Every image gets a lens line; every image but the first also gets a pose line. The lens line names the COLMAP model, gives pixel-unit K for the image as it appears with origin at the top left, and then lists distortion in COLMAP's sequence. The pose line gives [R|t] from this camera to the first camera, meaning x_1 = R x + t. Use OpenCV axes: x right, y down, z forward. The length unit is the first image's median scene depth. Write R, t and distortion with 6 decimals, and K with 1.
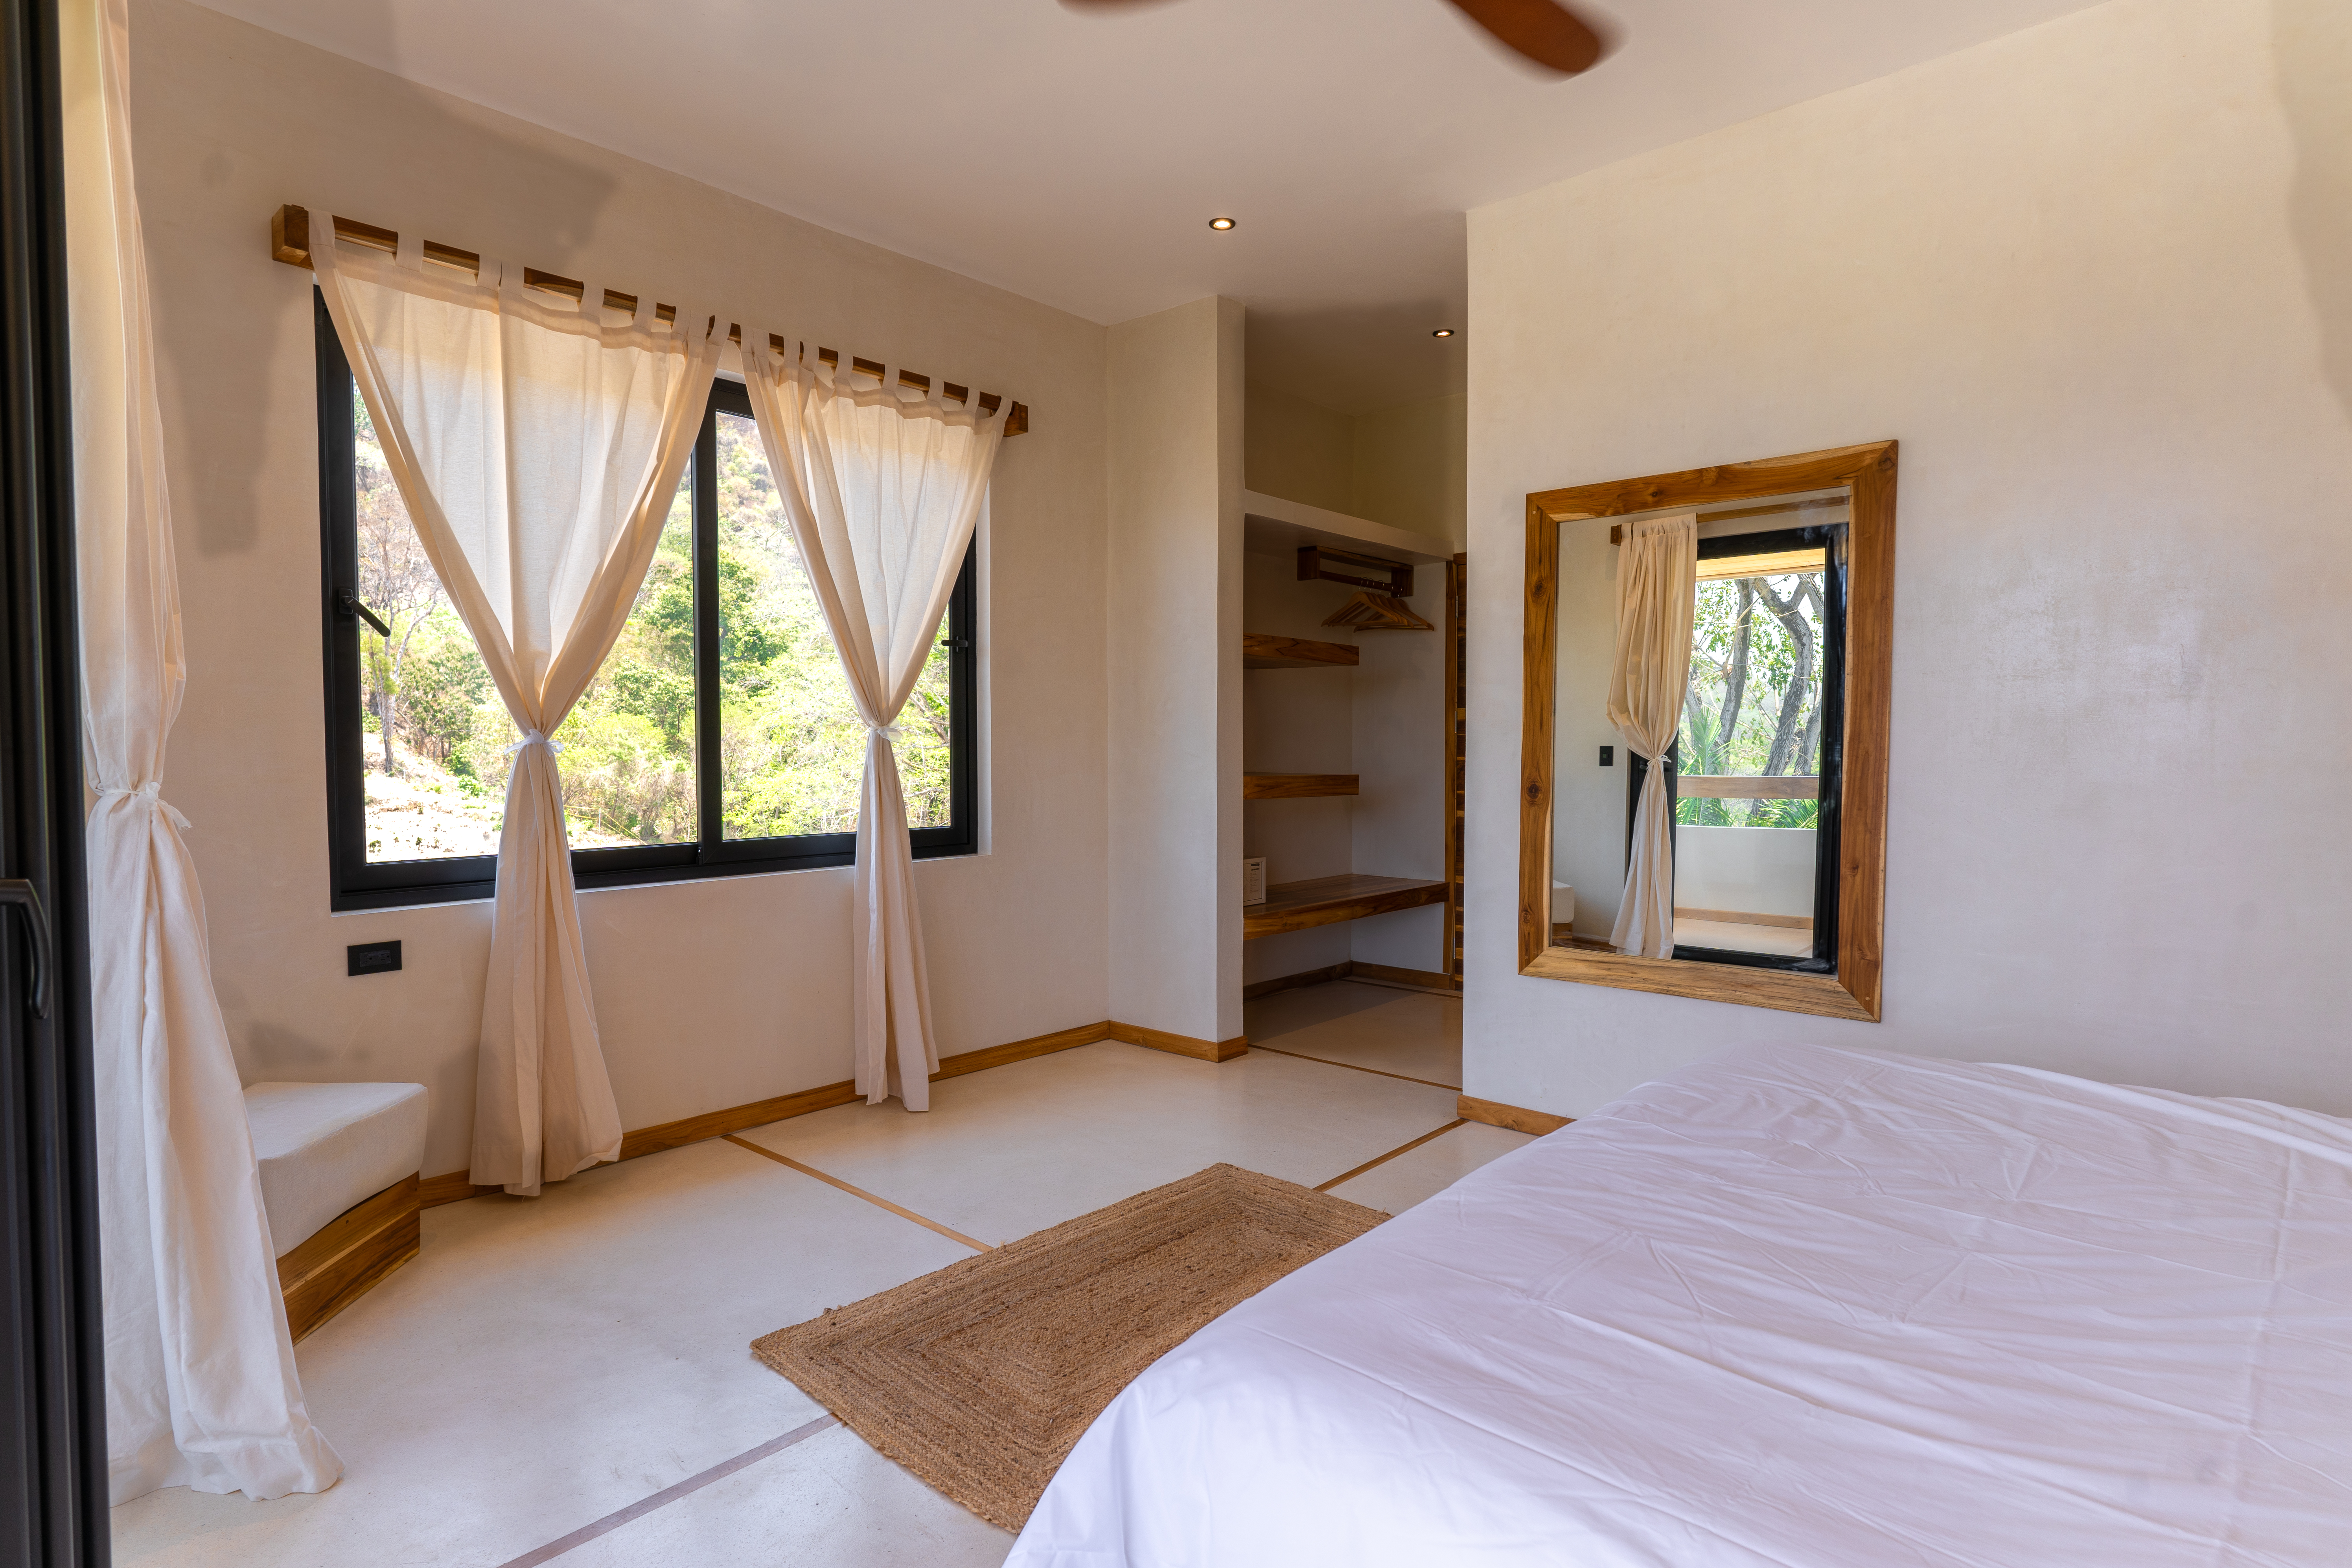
lens RADIAL K [[1201.7, 0, 1163.0], [0, 1201.7, 783.7], [0, 0, 1]] dist [0.015457, 0.000395]
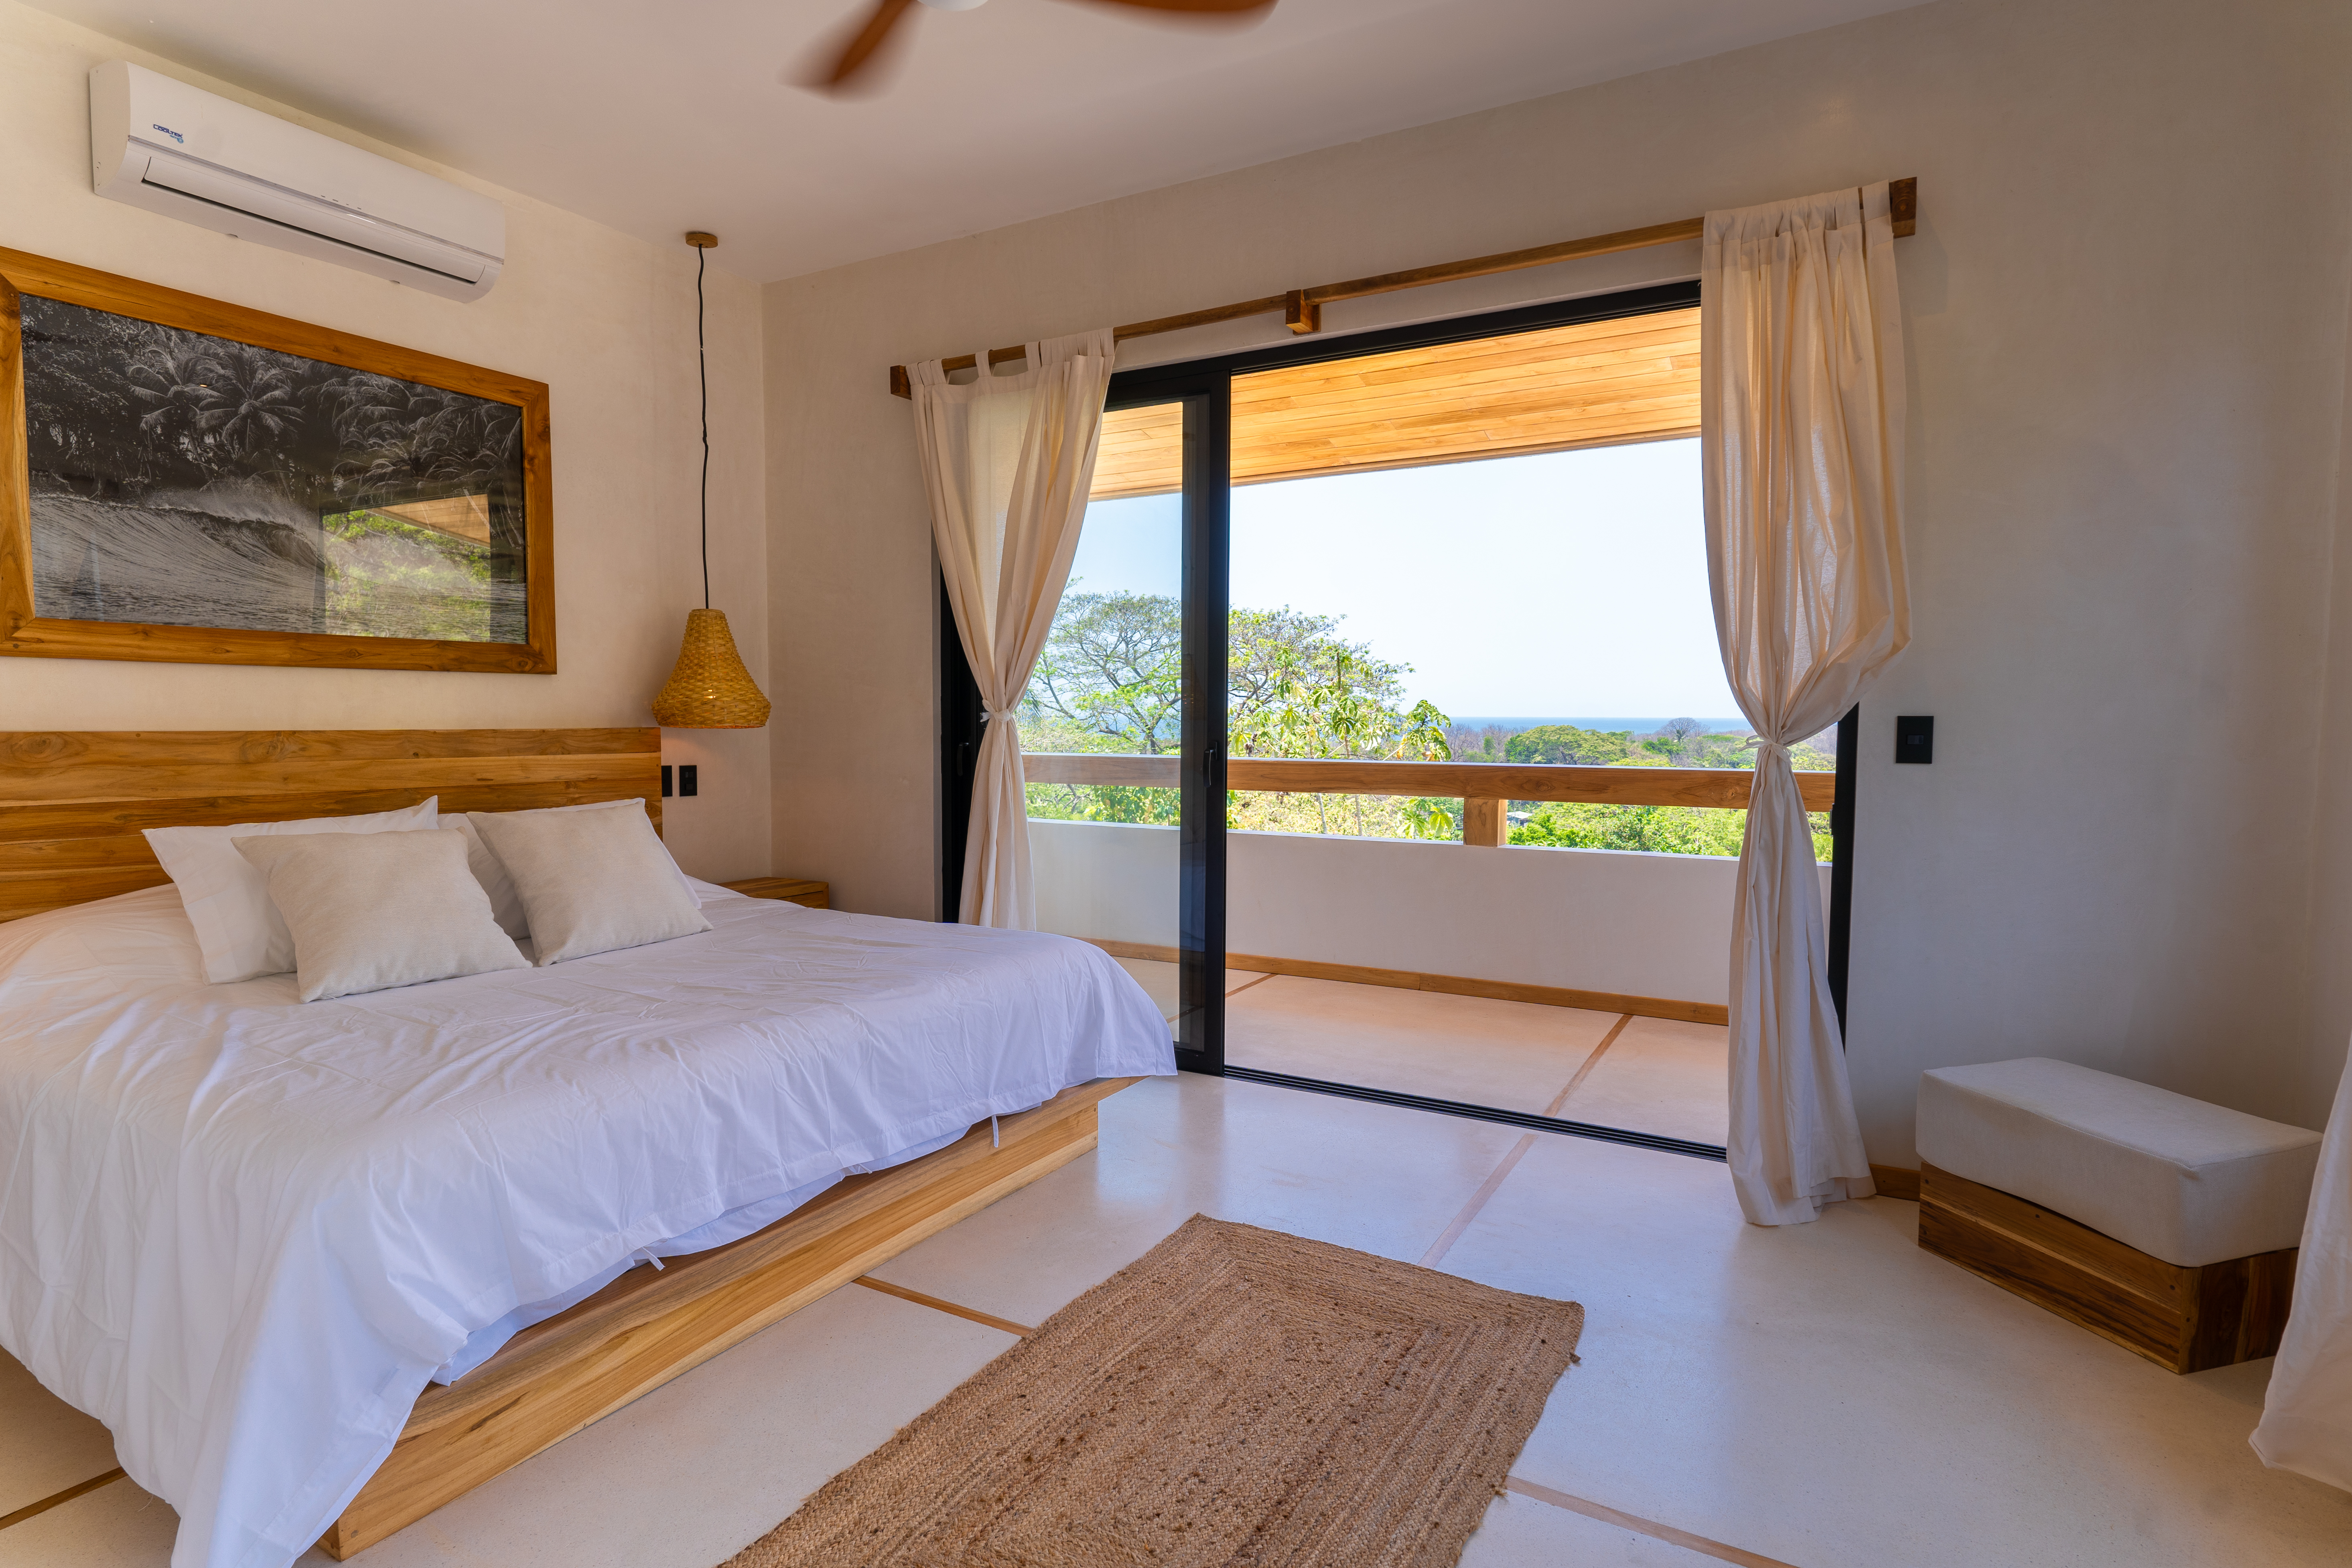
lens RADIAL K [[1225.0, 0, 1164.1], [0, 1225.0, 785.6], [0, 0, 1]] dist [-0.004731, 0.001495]
pose [[-0.976148, 0.010779, -0.216837, 0.164382], [-0.009397, 0.995733, 0.091803, -0.046030], [0.216901, 0.091651, -0.971882, 1.424930]]
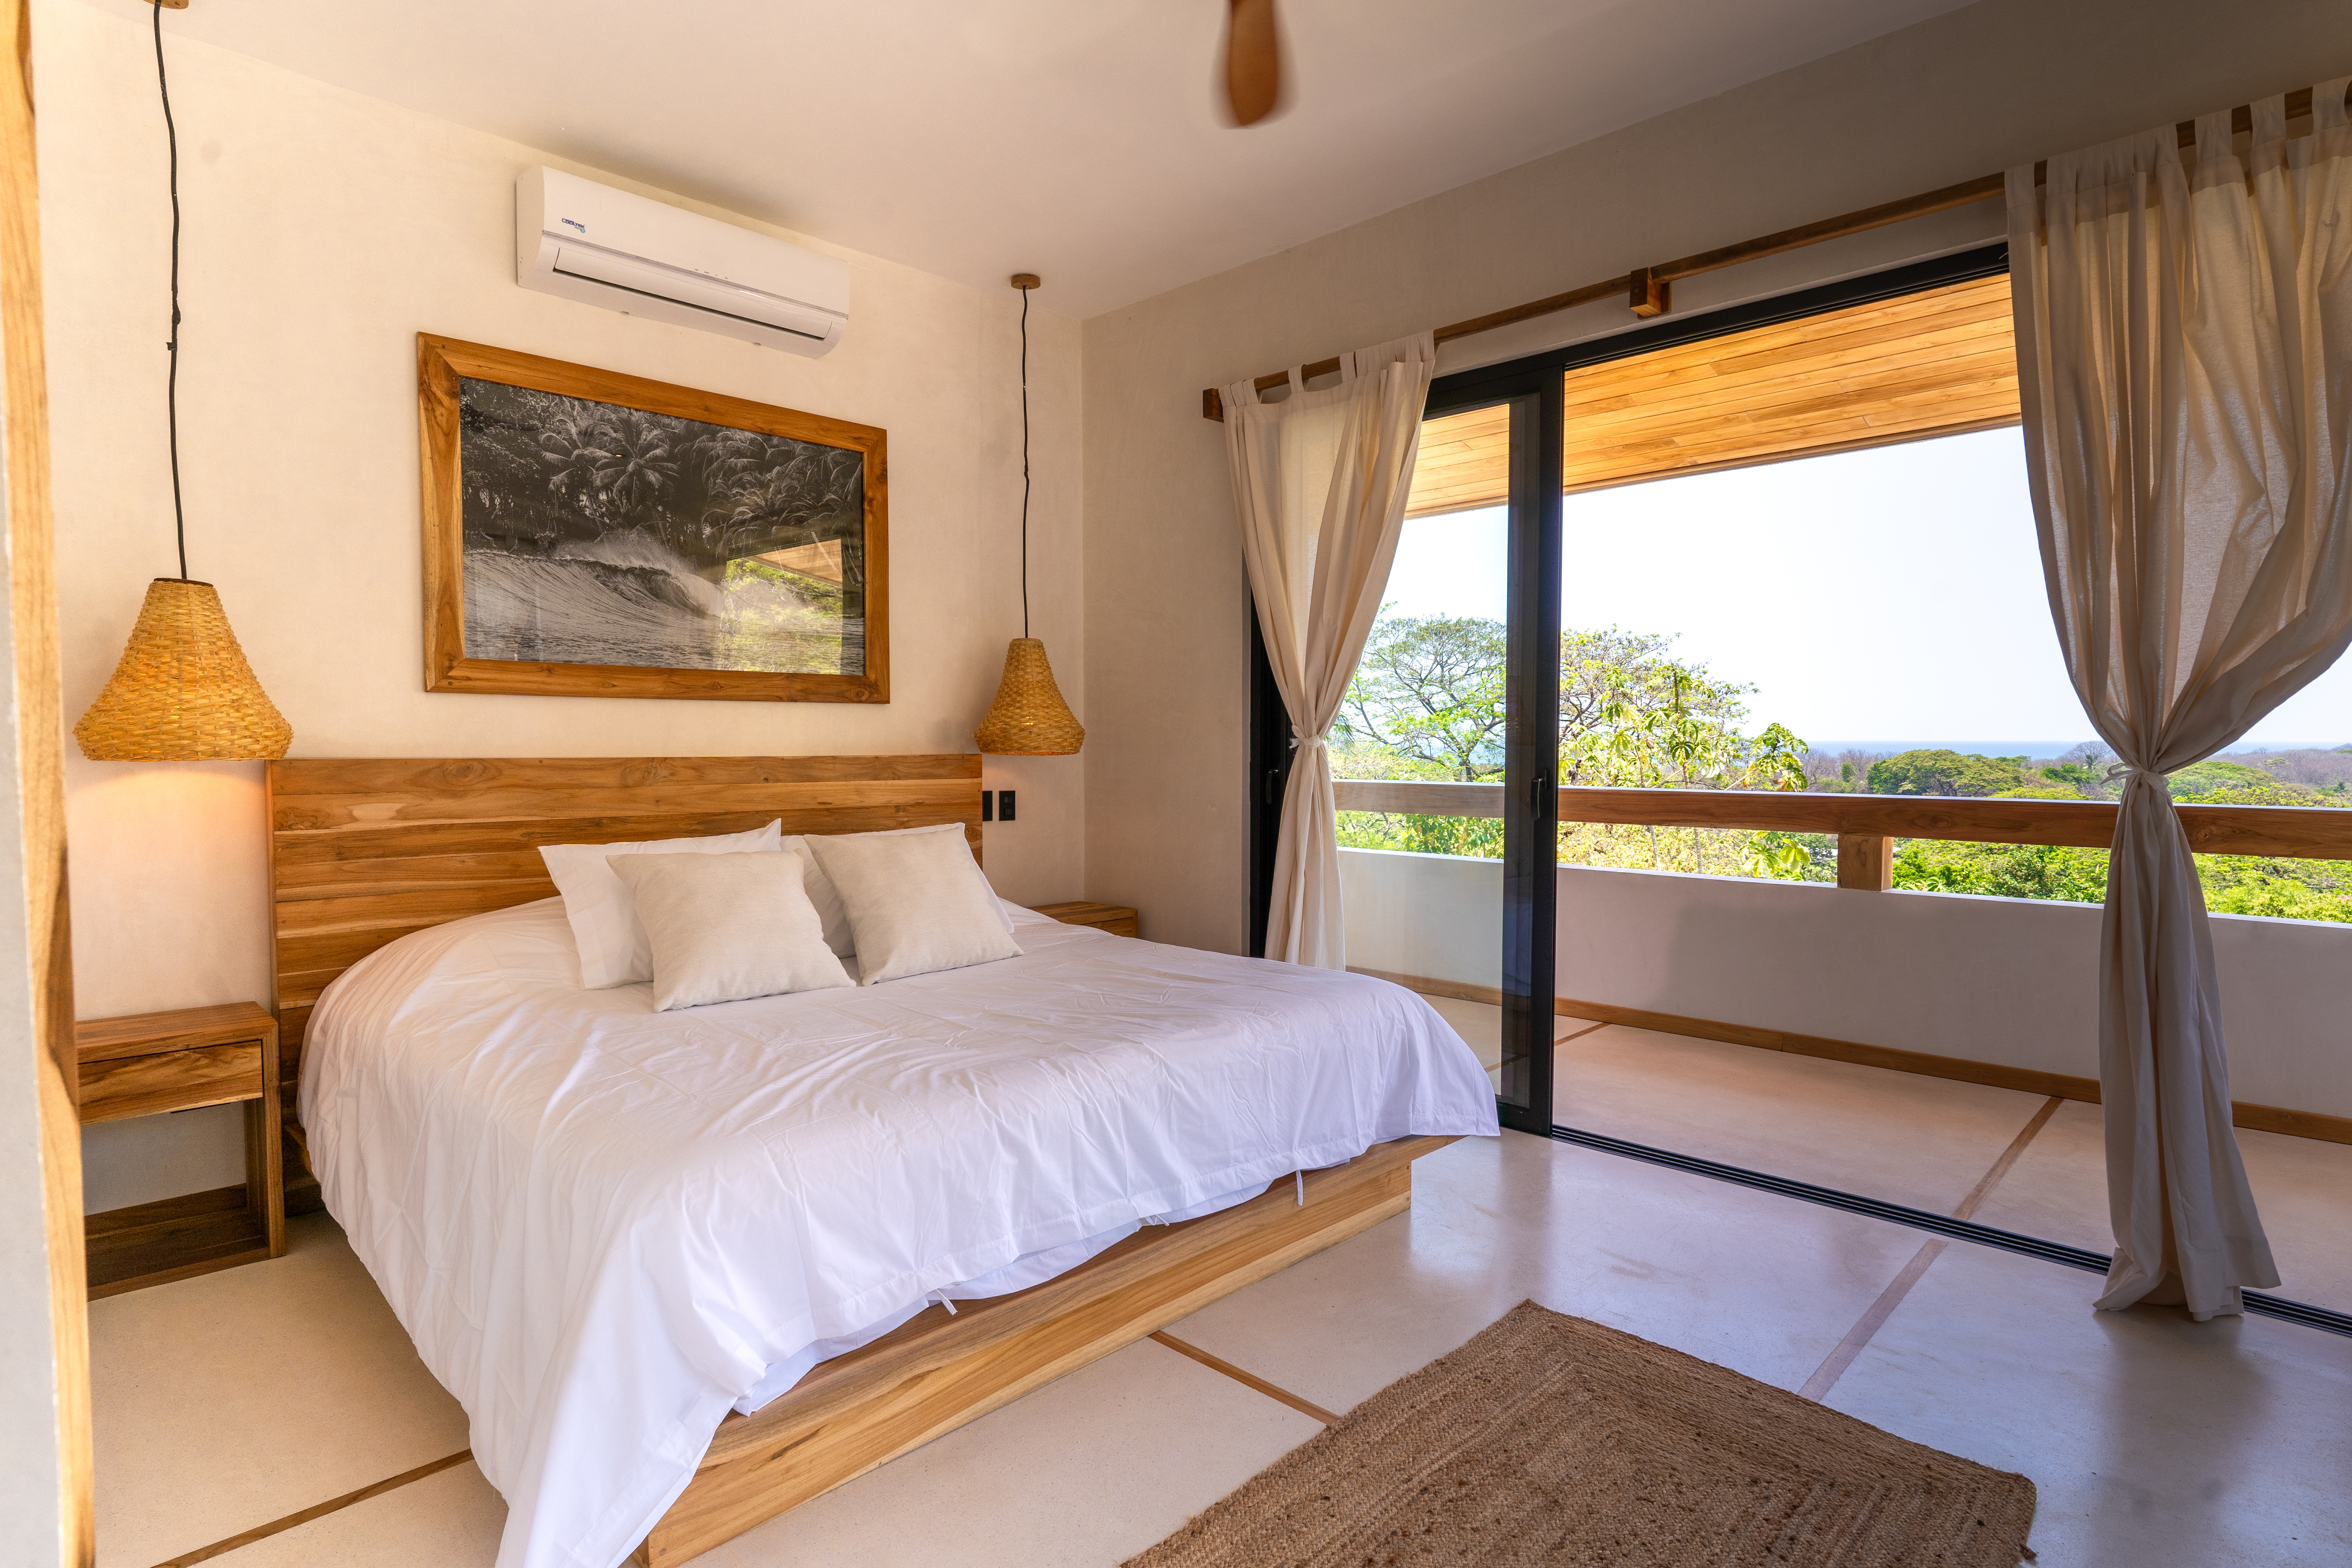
lens RADIAL K [[1216.4, 0, 1165.4], [0, 1216.4, 785.0], [0, 0, 1]] dist [-0.004670, 0.001489]
pose [[-0.999414, 0.000231, 0.034234, 0.156714], [0.002690, 0.997416, 0.071789, -0.044314], [-0.034129, 0.071839, -0.996832, 1.360798]]
